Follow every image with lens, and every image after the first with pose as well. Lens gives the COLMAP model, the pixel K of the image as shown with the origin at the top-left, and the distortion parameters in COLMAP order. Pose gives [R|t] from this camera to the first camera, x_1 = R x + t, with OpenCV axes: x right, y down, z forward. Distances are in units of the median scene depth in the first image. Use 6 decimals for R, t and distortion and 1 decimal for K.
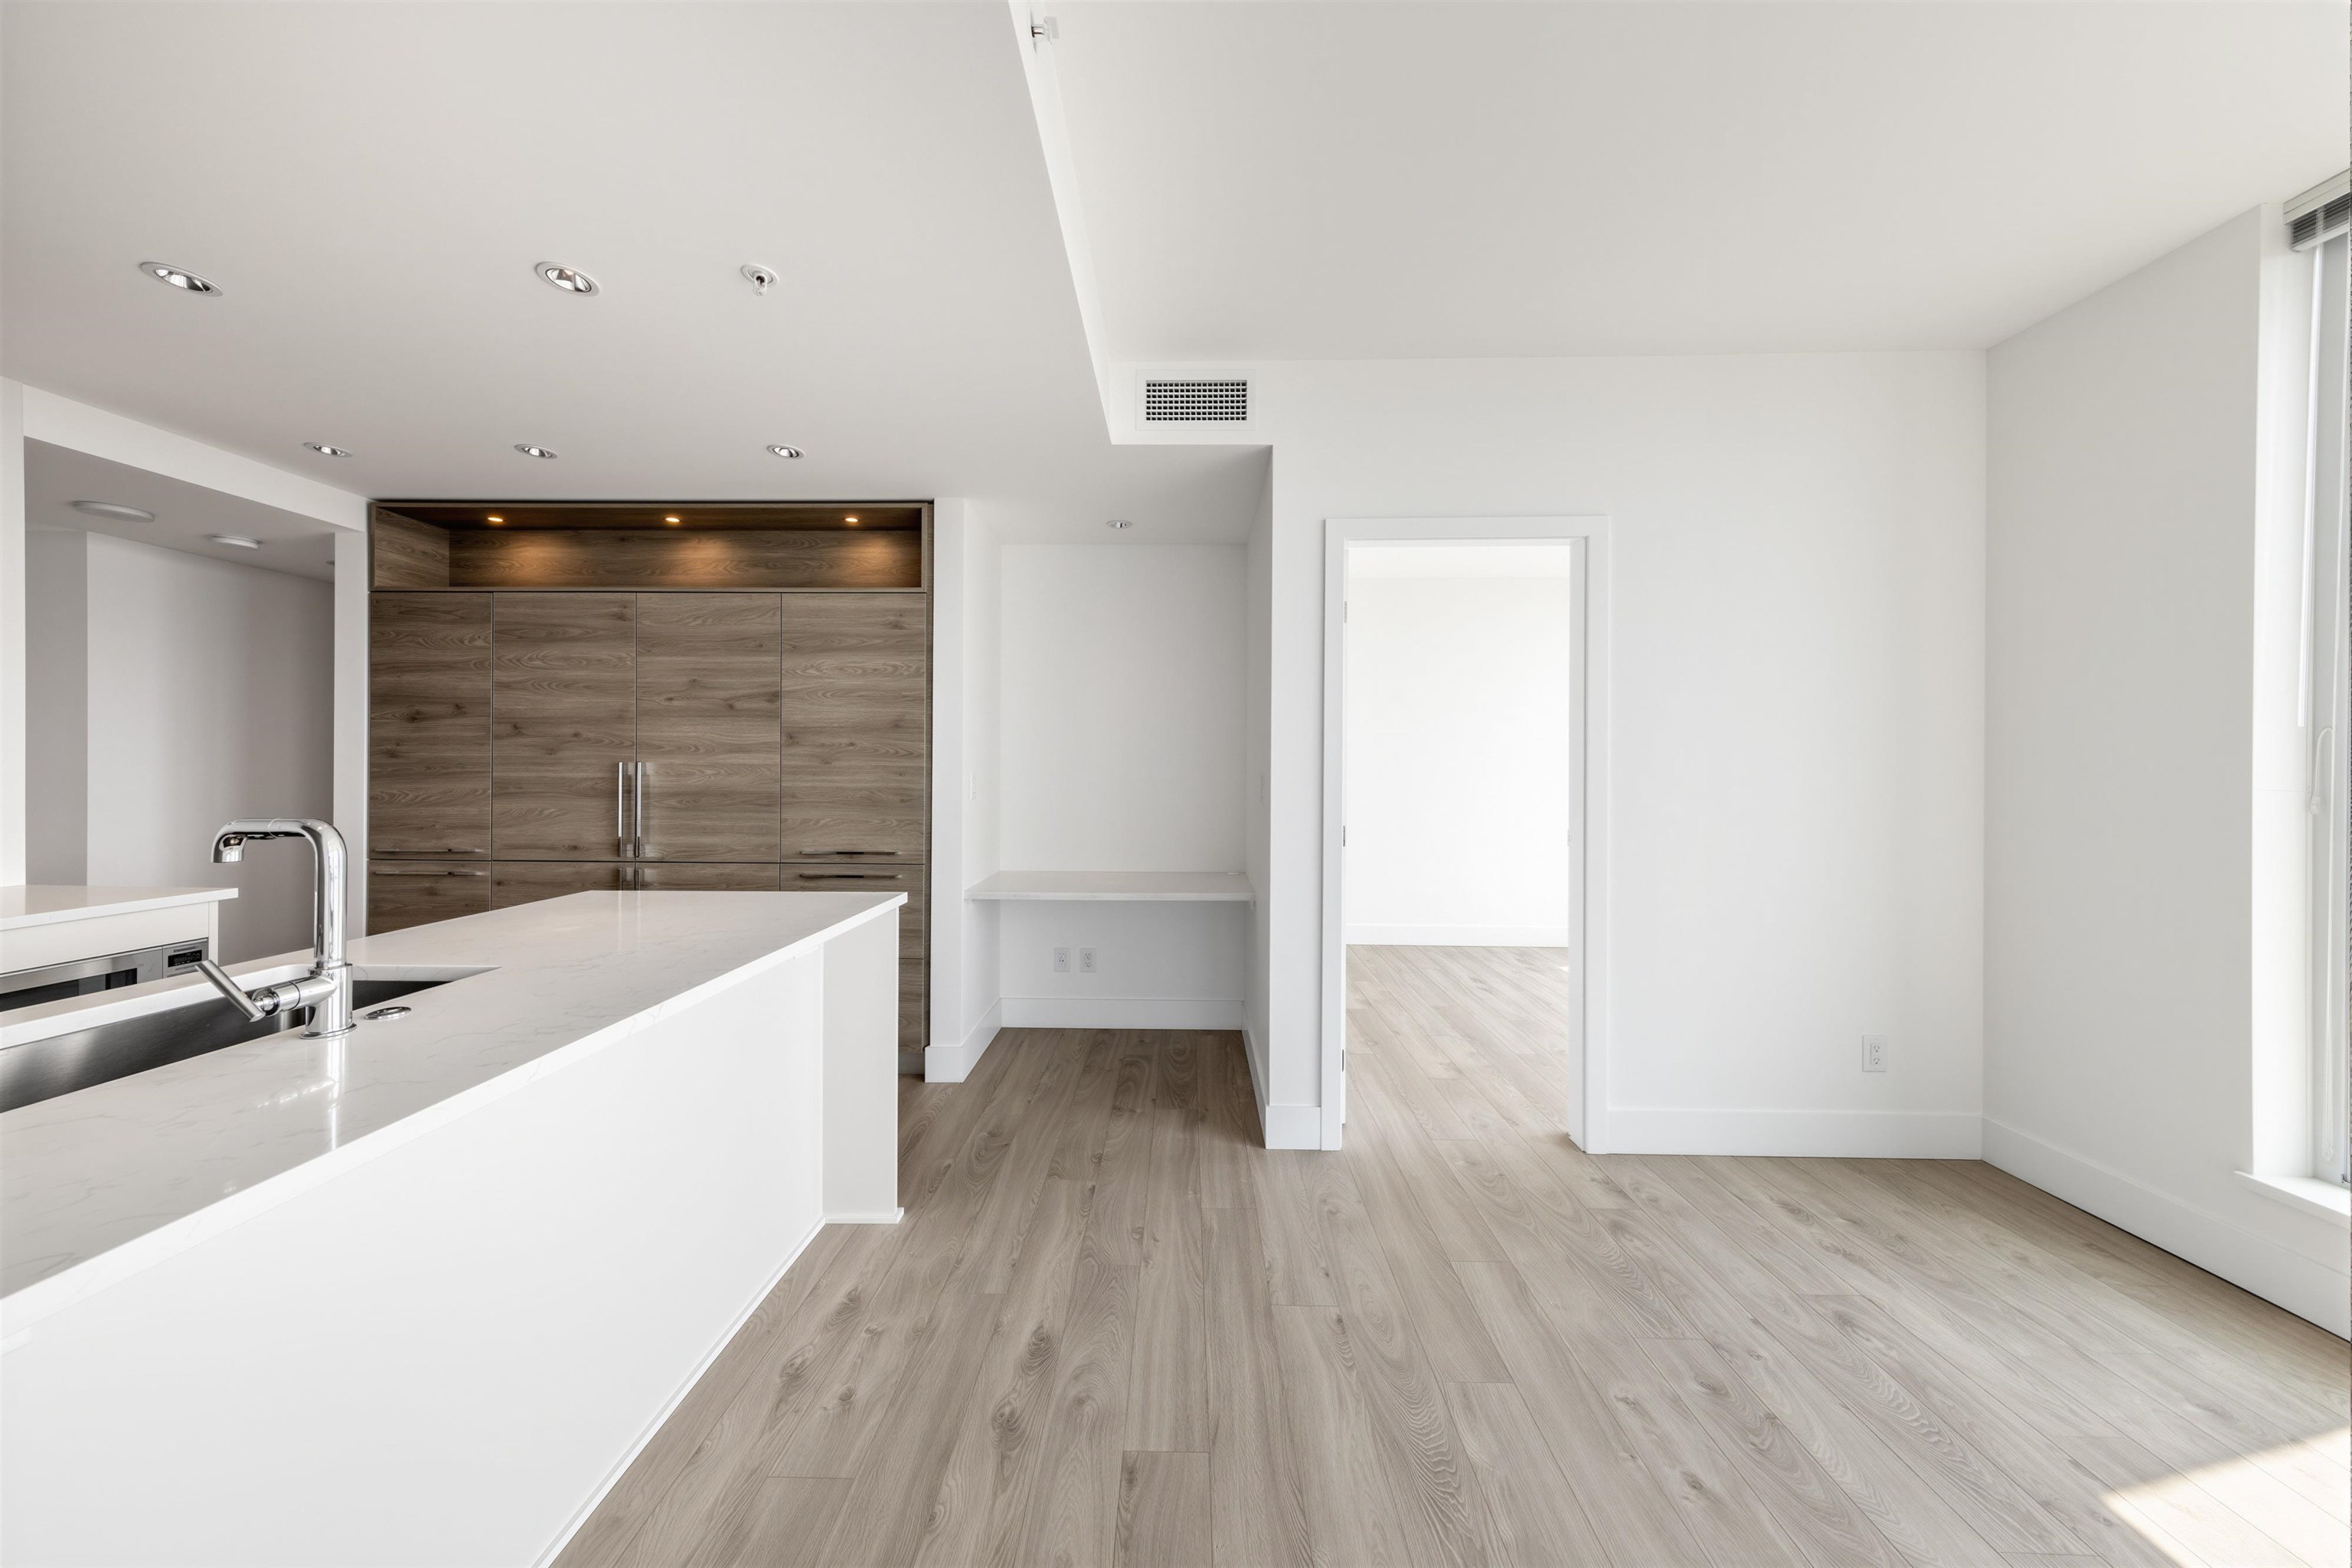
lens RADIAL K [[737.6, 0, 1170.5], [0, 737.6, 769.3], [0, 0, 1]] dist [0.007952, -0.000737]
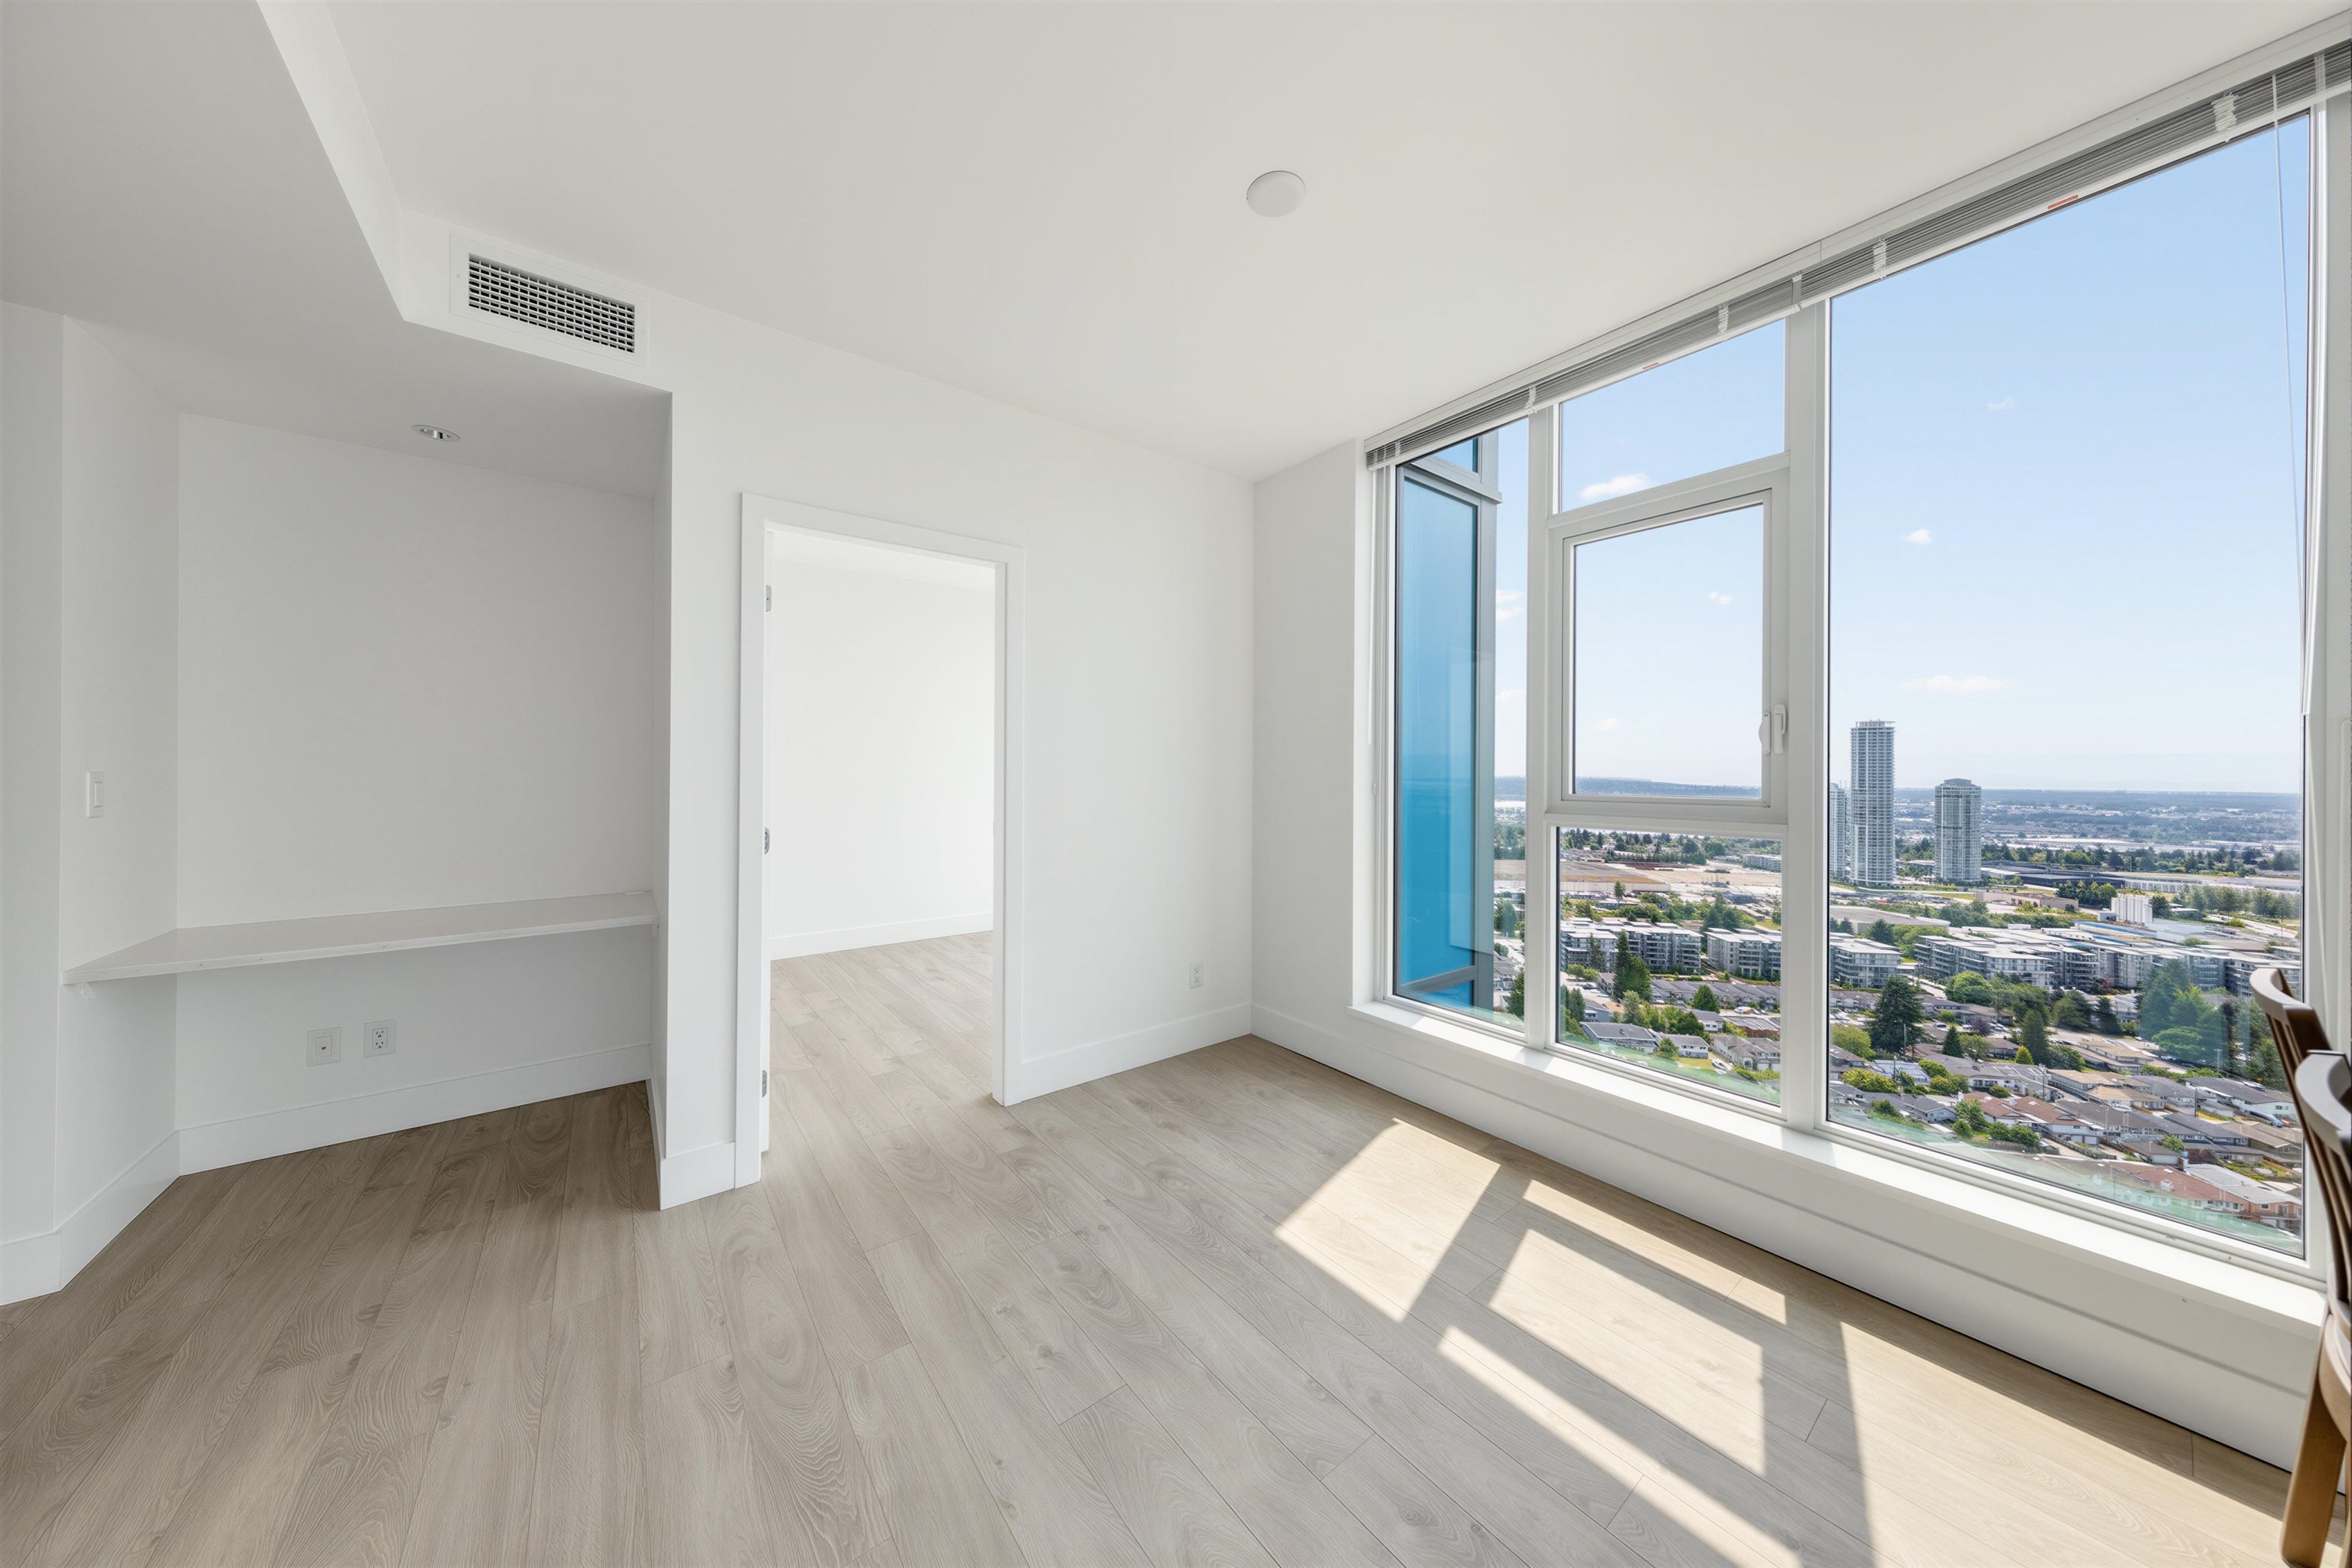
lens RADIAL K [[737.6, 0, 1169.5], [0, 737.6, 768.6], [0, 0, 1]] dist [0.007952, -0.000737]
pose [[0.783786, 0.000243, 0.621031, 0.056625], [-0.000749, 1.000000, 0.000553, 0.000128], [-0.621031, -0.000899, 0.783786, -0.041785]]
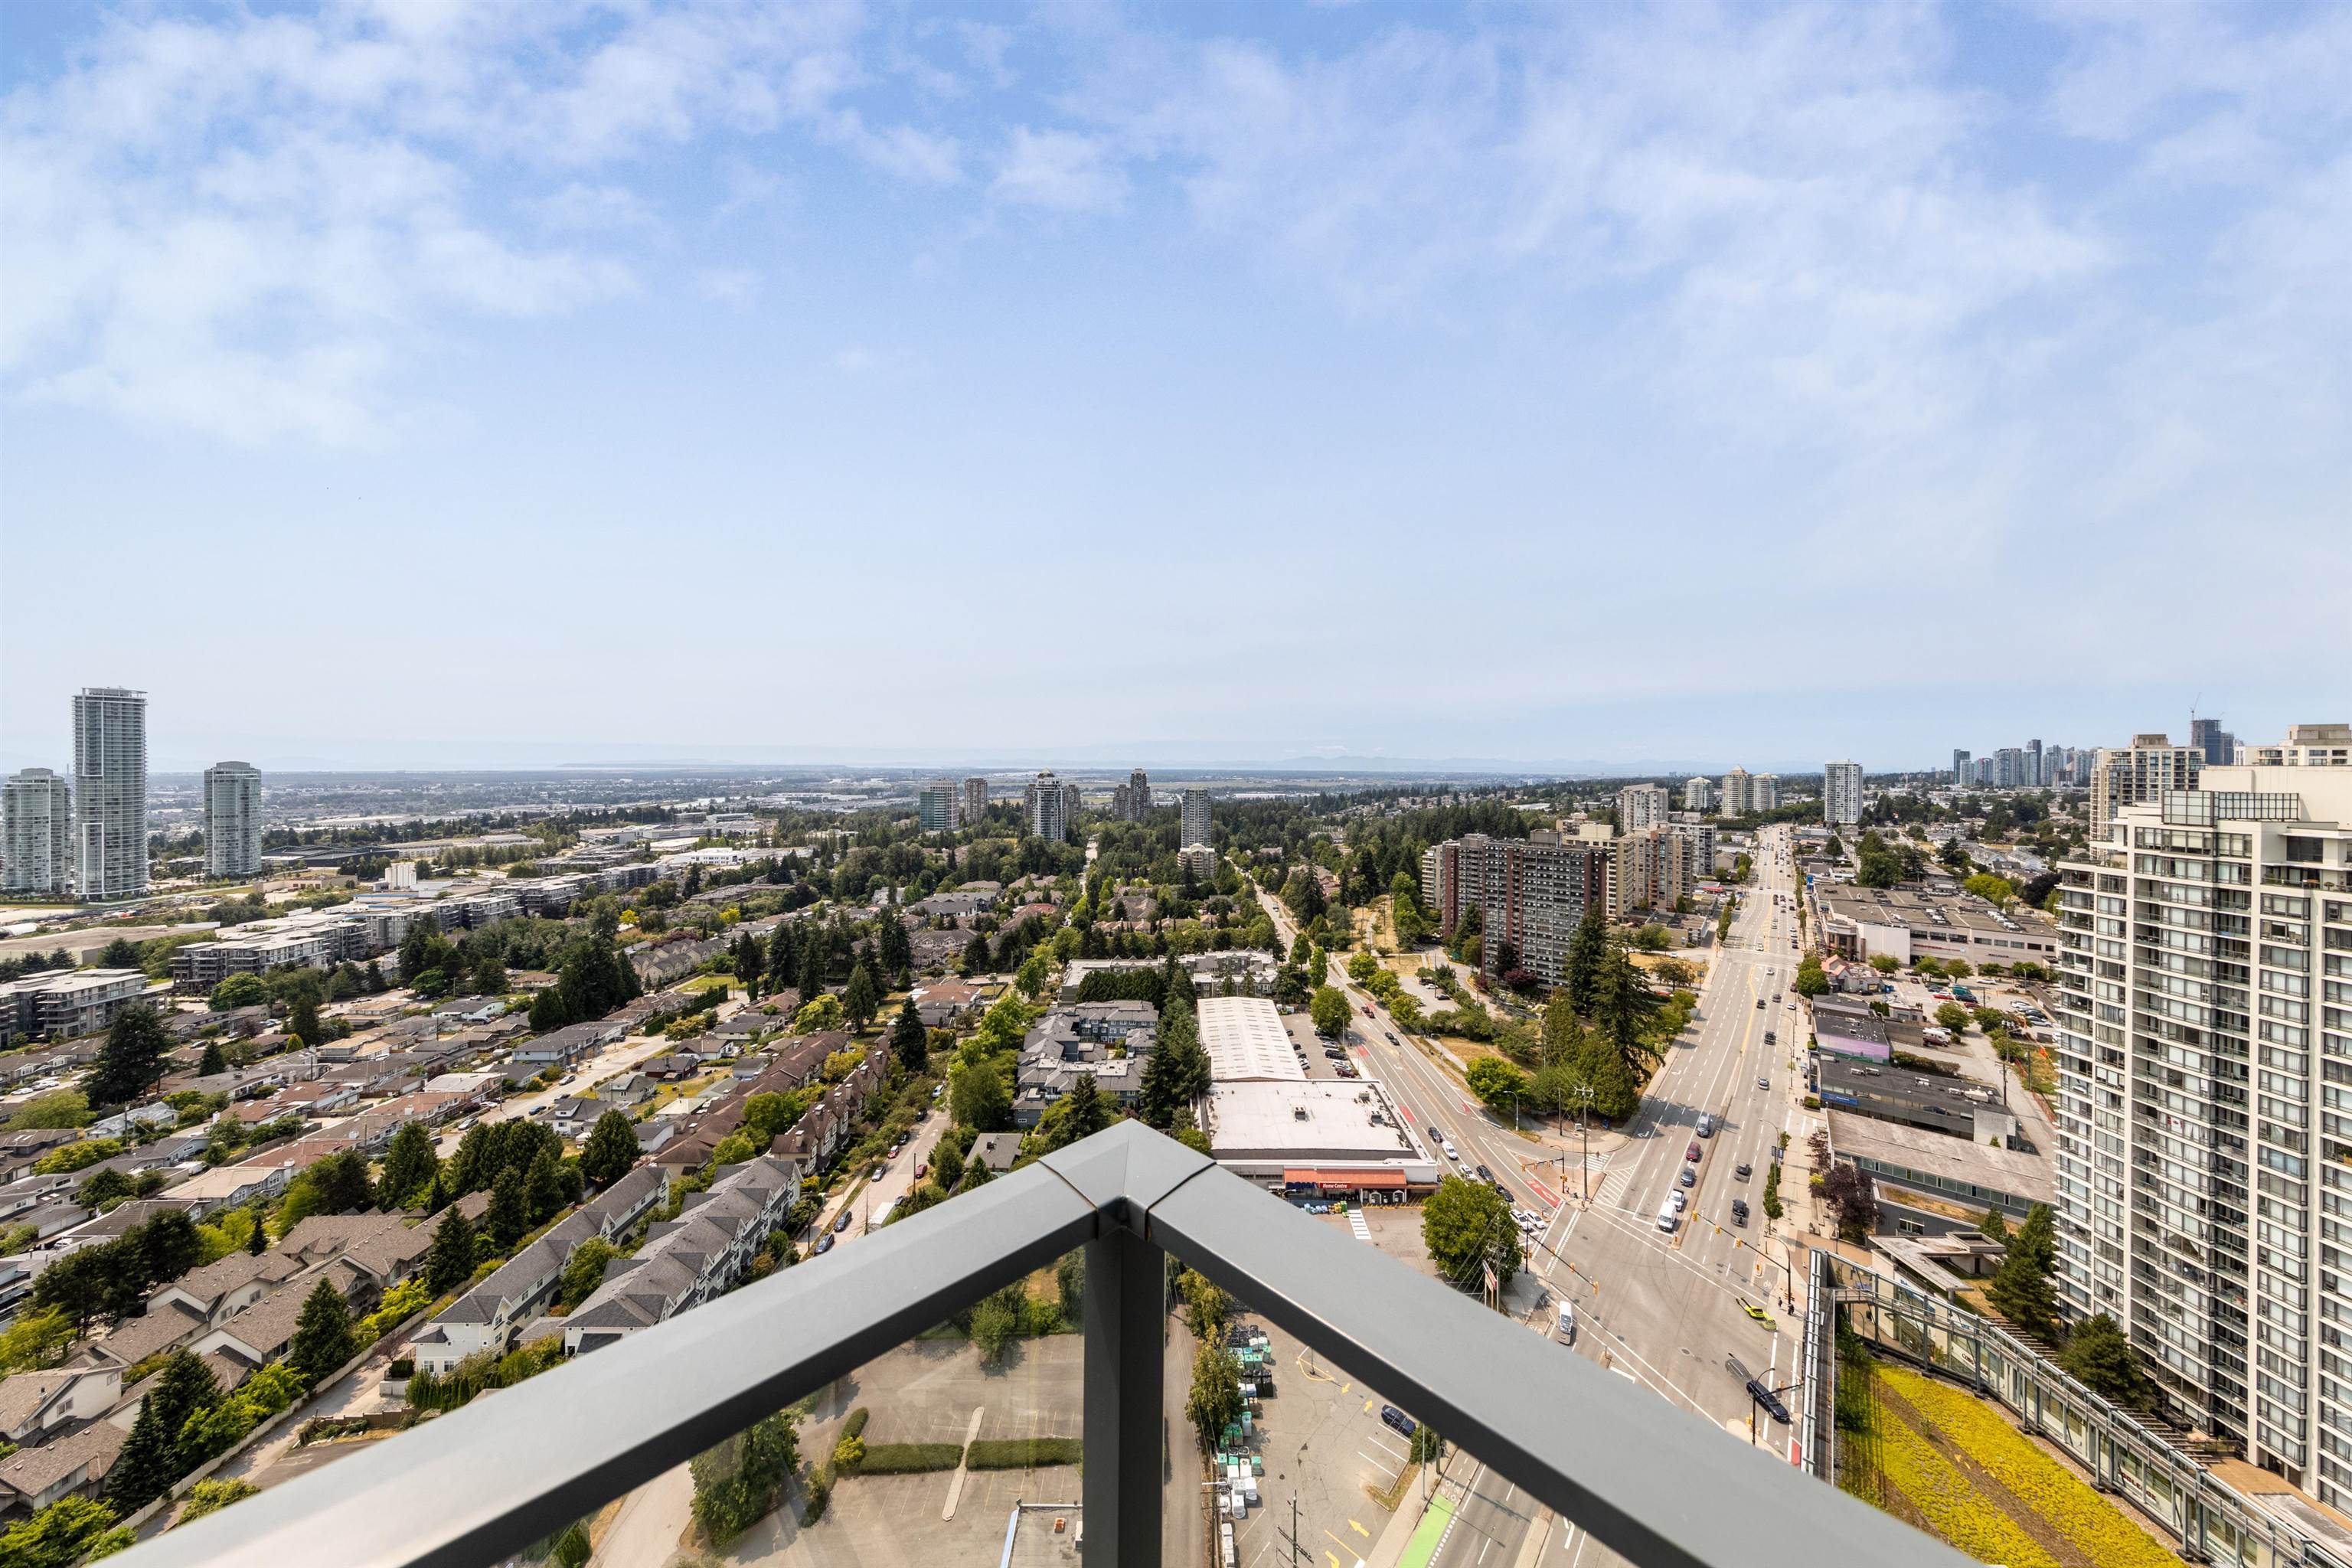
lens RADIAL K [[737.6, 0, 1169.7], [0, 737.6, 767.3], [0, 0, 1]] dist [0.007952, -0.000737]
pose [[-0.721831, -0.014190, 0.691924, 0.888928], [-0.007901, 0.999894, 0.012263, -0.057436], [-0.692025, 0.003385, -0.721866, -1.973149]]
